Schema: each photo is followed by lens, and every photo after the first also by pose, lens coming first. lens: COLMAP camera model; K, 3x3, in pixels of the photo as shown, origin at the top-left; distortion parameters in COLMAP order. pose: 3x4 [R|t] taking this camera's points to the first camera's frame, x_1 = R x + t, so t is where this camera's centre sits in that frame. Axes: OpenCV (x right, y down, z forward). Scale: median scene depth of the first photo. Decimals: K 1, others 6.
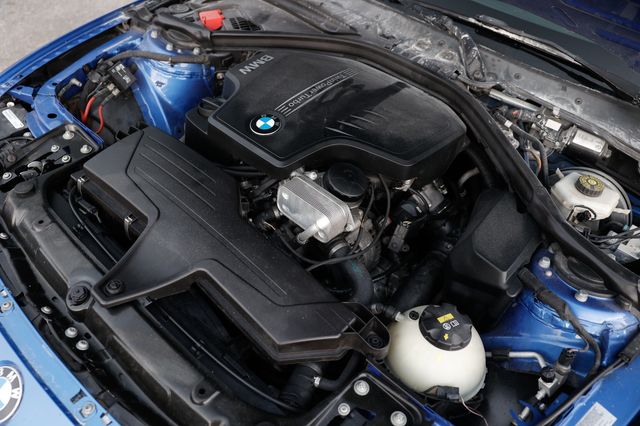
lens RADIAL K [[519.3, 0, 320.0], [0, 519.3, 213.0], [0, 0, 1]] dist [-0.079802, 0.117200]
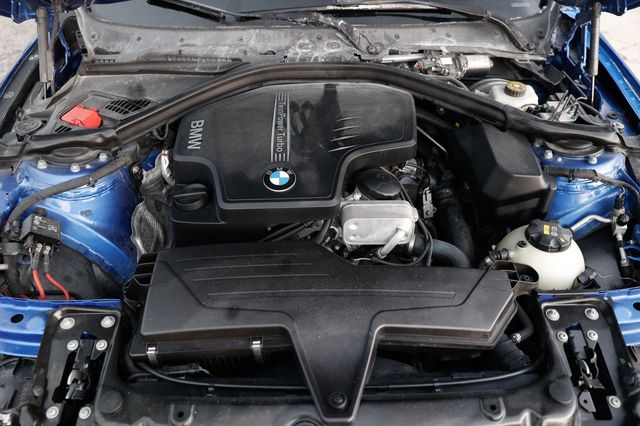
lens RADIAL K [[519.3, 0, 320.0], [0, 519.3, 213.0], [0, 0, 1]] dist [-0.079802, 0.117200]
pose [[0.720689, -0.529915, 0.446987, -0.474439], [0.522674, 0.838905, 0.151825, -0.209159], [-0.455434, 0.124210, 0.881562, 0.124581]]
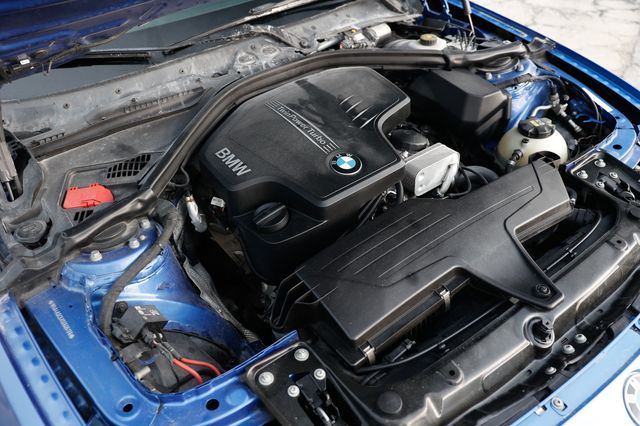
lens RADIAL K [[519.3, 0, 320.0], [0, 519.3, 213.0], [0, 0, 1]] dist [-0.079802, 0.117200]
pose [[0.195499, -0.707983, 0.678631, -0.795363], [0.720631, 0.573060, 0.390248, -0.503001], [-0.665185, 0.412750, 0.622227, 0.420897]]
